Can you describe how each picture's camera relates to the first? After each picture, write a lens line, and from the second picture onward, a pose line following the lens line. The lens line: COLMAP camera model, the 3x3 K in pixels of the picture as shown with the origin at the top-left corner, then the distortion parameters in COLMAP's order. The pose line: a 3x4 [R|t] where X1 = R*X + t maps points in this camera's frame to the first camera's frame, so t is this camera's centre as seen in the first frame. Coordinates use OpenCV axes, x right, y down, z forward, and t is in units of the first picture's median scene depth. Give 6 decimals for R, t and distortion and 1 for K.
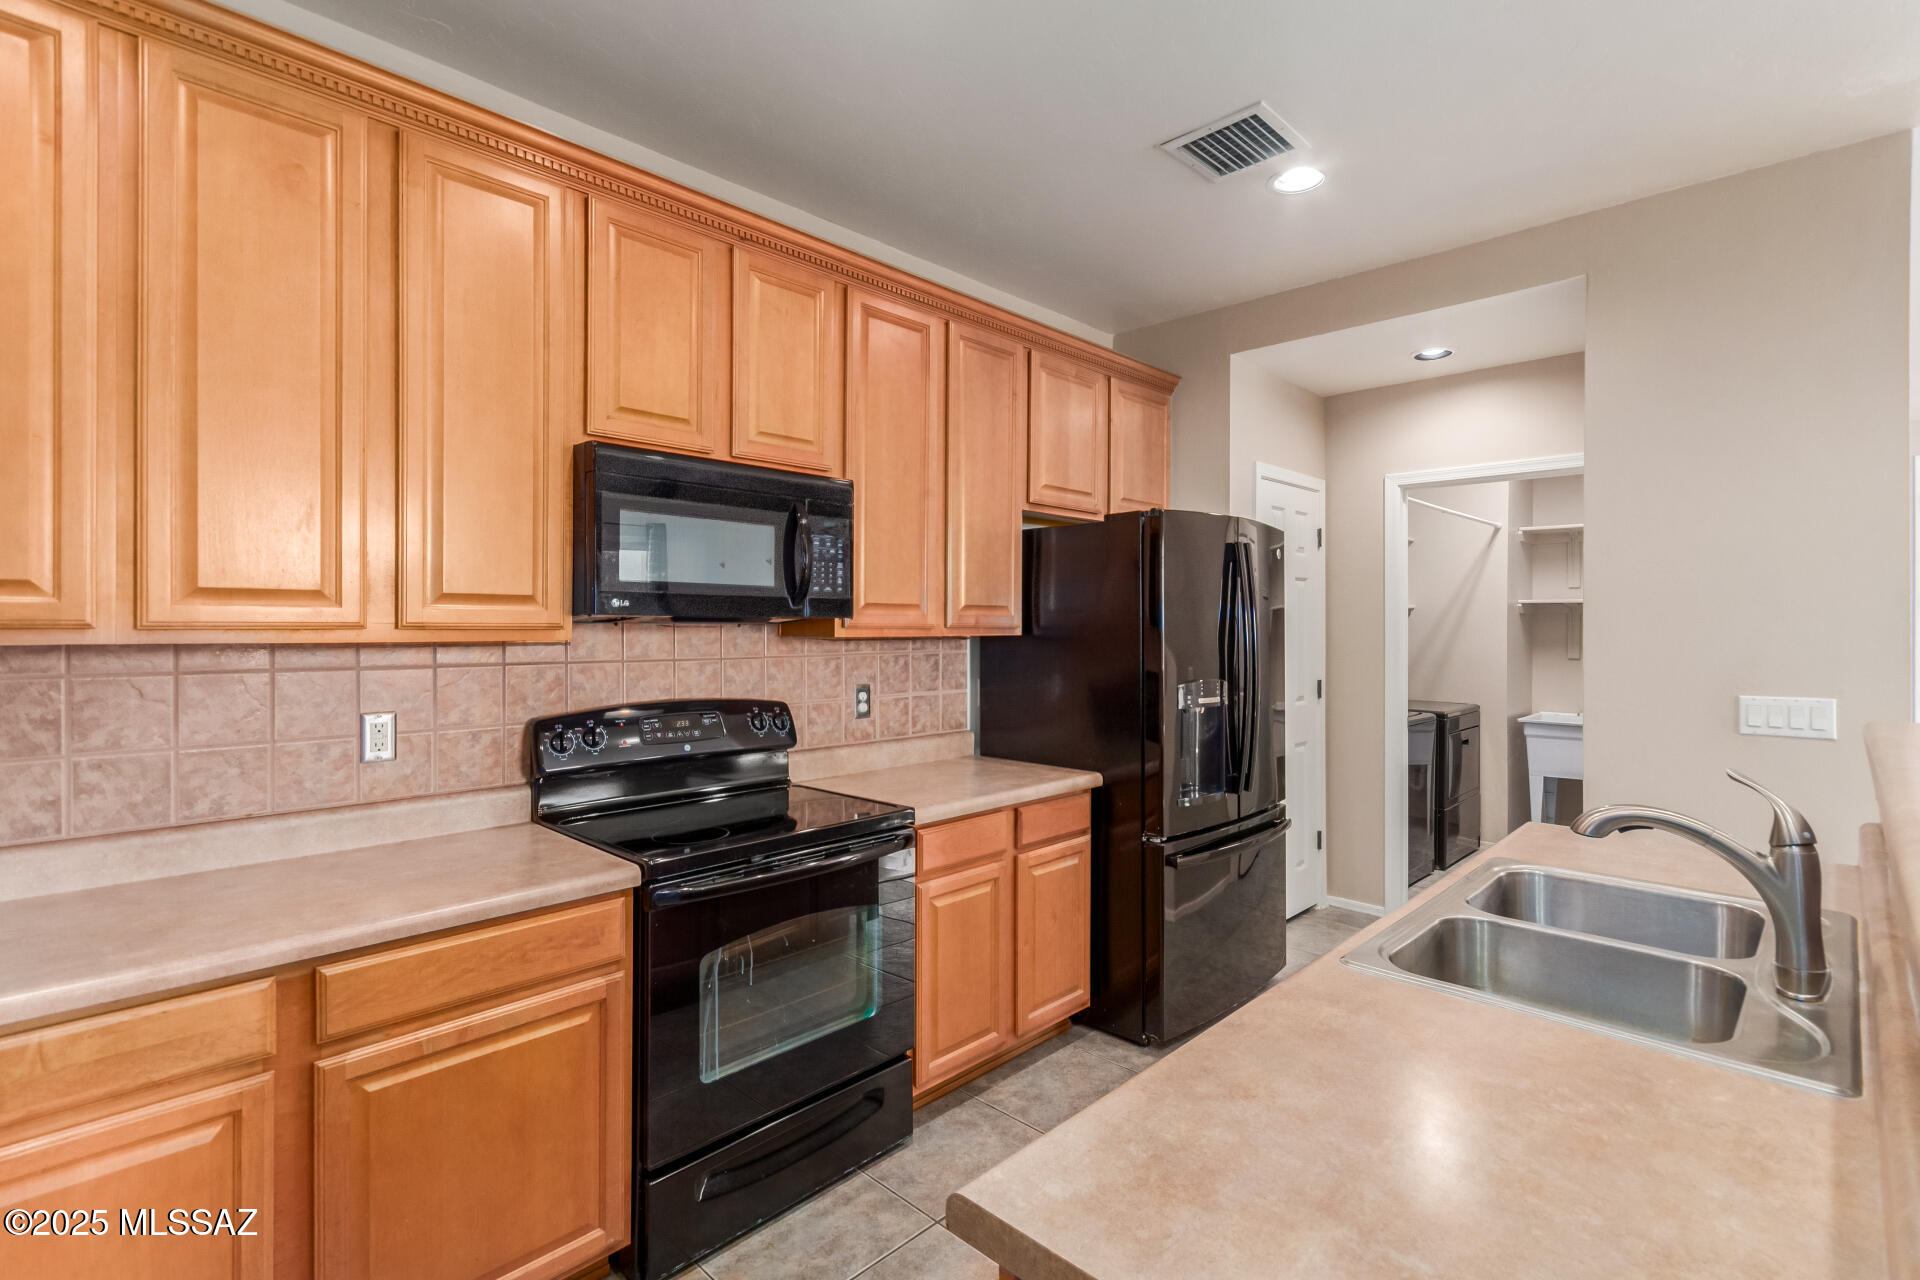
lens RADIAL K [[886.7, 0, 986.2], [0, 886.7, 630.4], [0, 0, 1]] dist [0.002875, 0.001065]
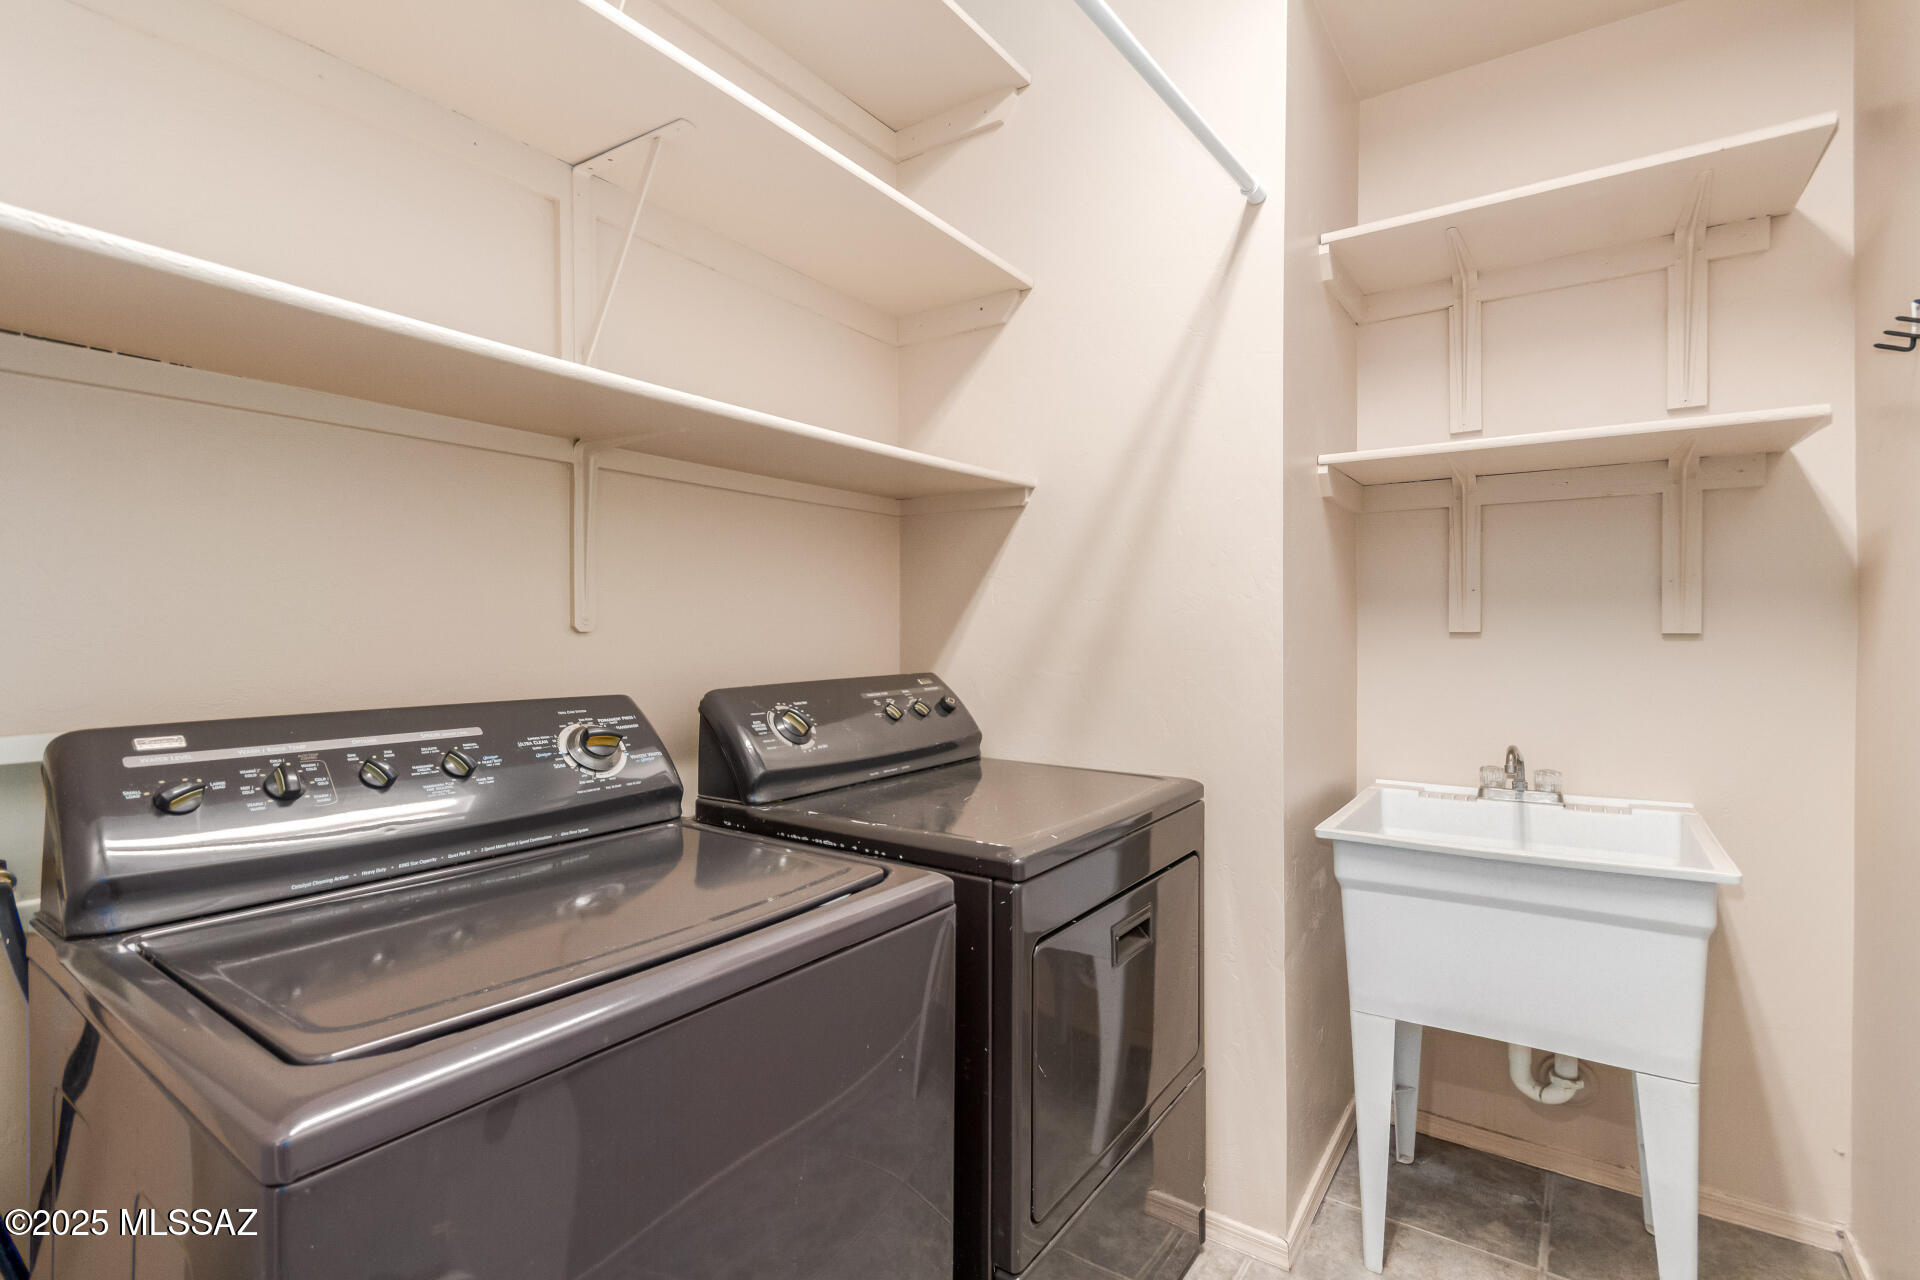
lens RADIAL K [[887.7, 0, 956.3], [0, 887.7, 633.7], [0, 0, 1]] dist [0.002330, 0.000240]
pose [[0.989824, -0.000220, 0.142299, 0.810435], [0.000791, 0.999992, -0.003955, 0.065077], [-0.142297, 0.004028, 0.989816, 1.339517]]
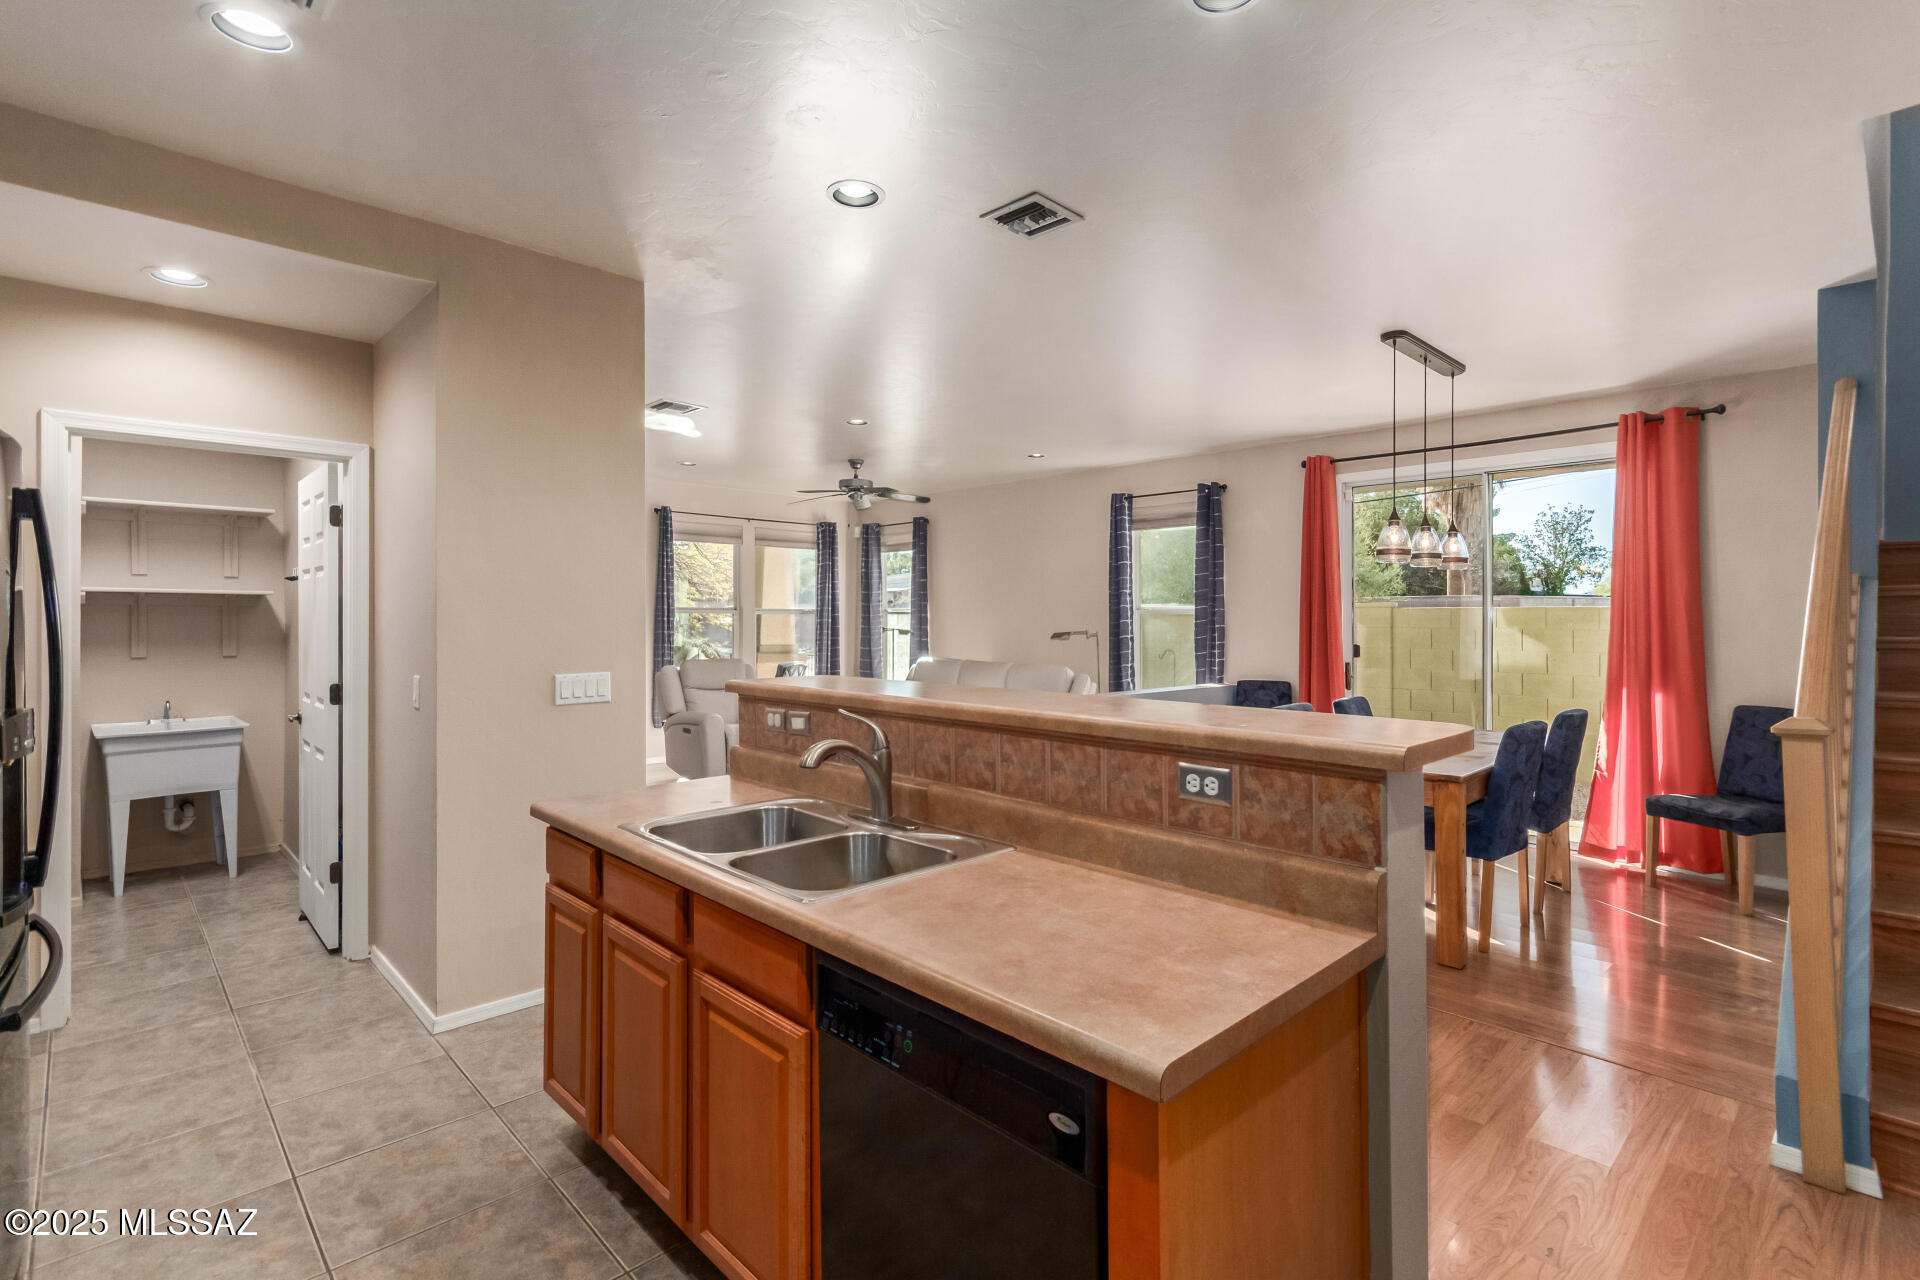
lens RADIAL K [[906.2, 0, 969.4], [0, 906.2, 618.8], [0, 0, 1]] dist [0.005394, 0.001005]
pose [[0.040099, -0.002742, 0.999192, -0.360575], [0.007046, 0.999972, 0.002461, -0.004082], [-0.999171, 0.006942, 0.040117, 0.328436]]
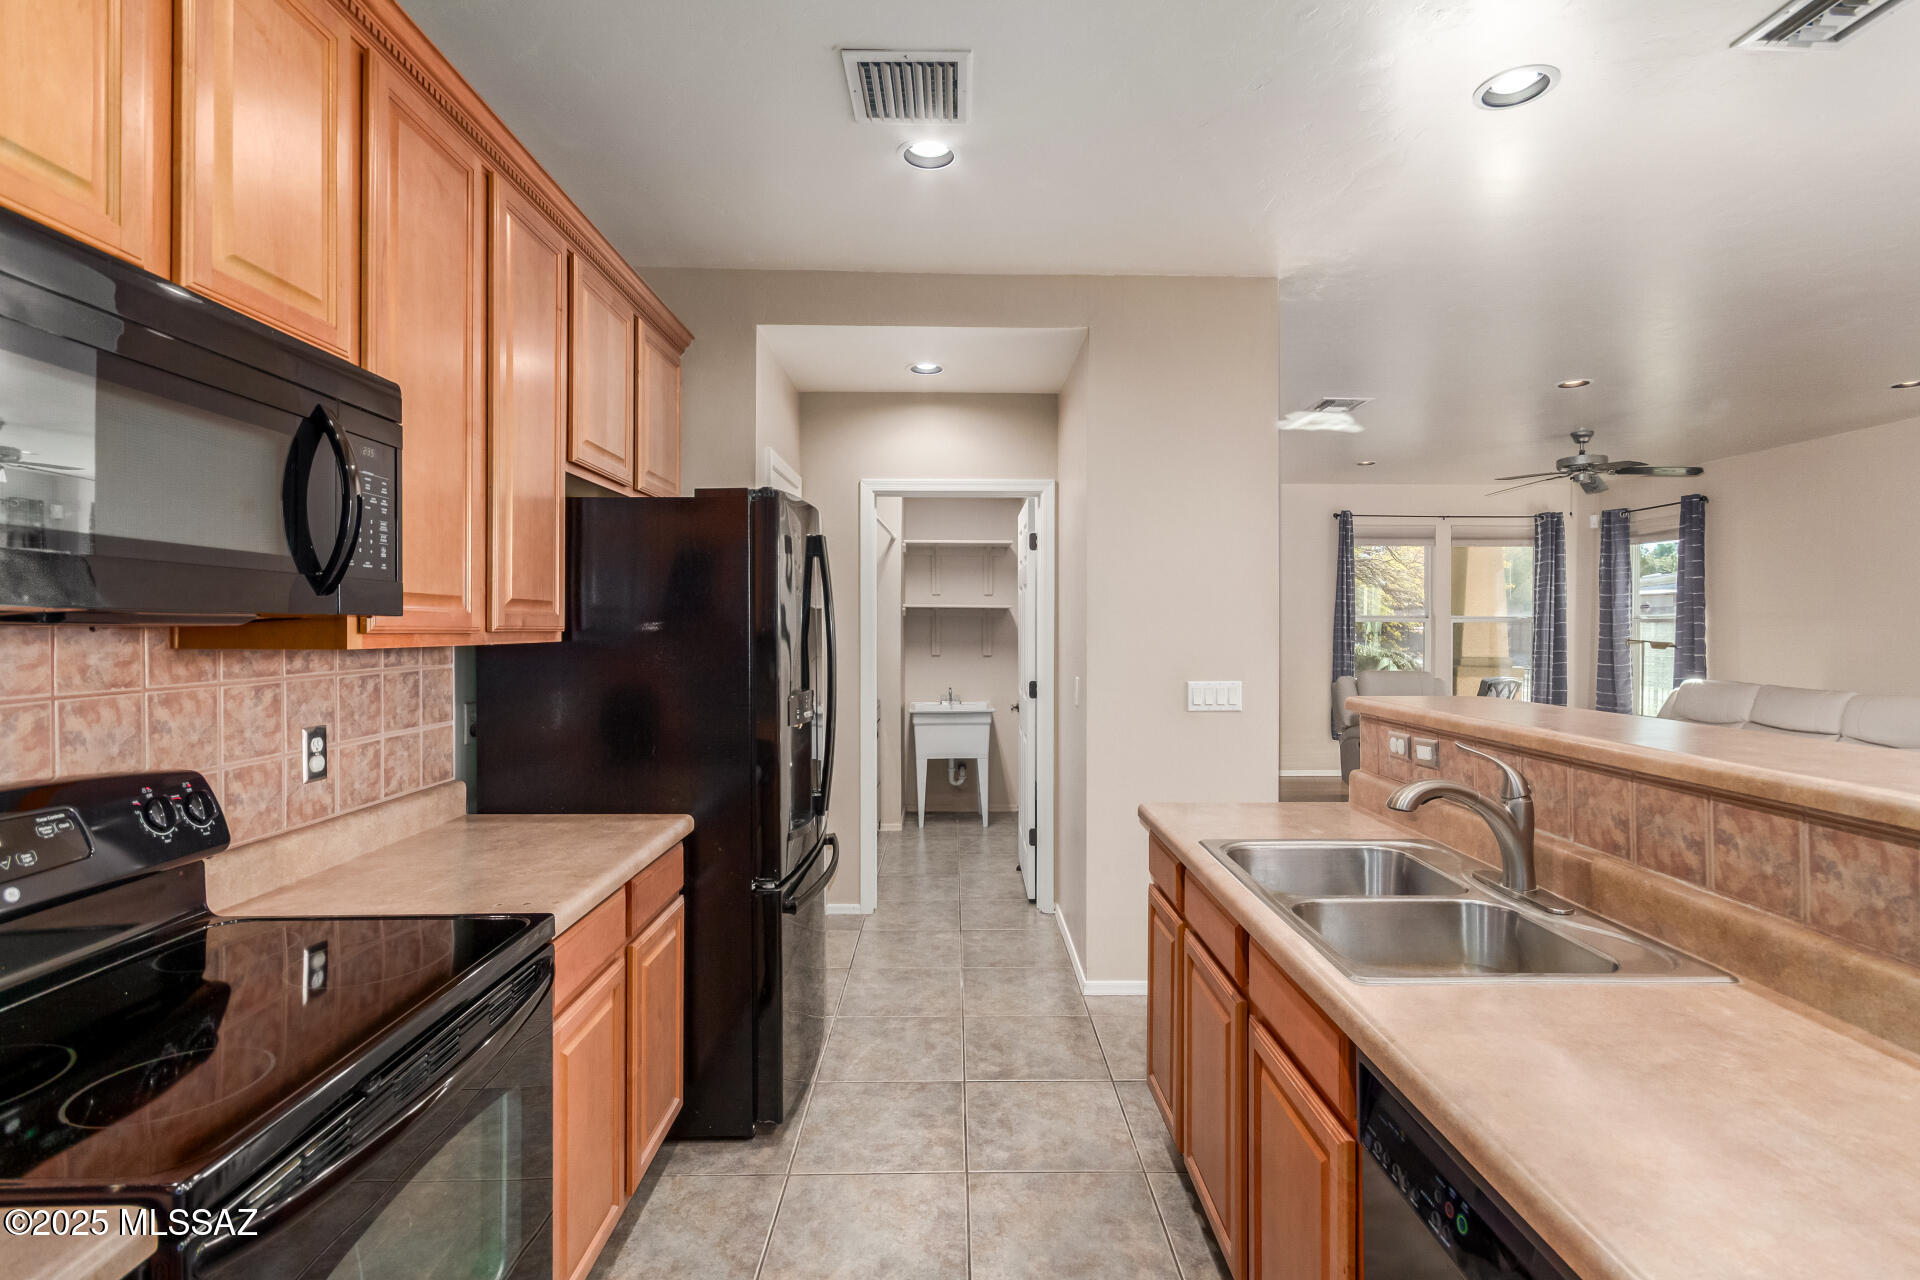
lens RADIAL K [[887.7, 0, 956.3], [0, 887.7, 633.7], [0, 0, 1]] dist [0.002330, 0.000240]
pose [[0.721223, -0.006614, 0.692672, -0.255327], [0.005111, 0.999978, 0.004227, -0.002813], [-0.692684, 0.000491, 0.721241, 0.272959]]
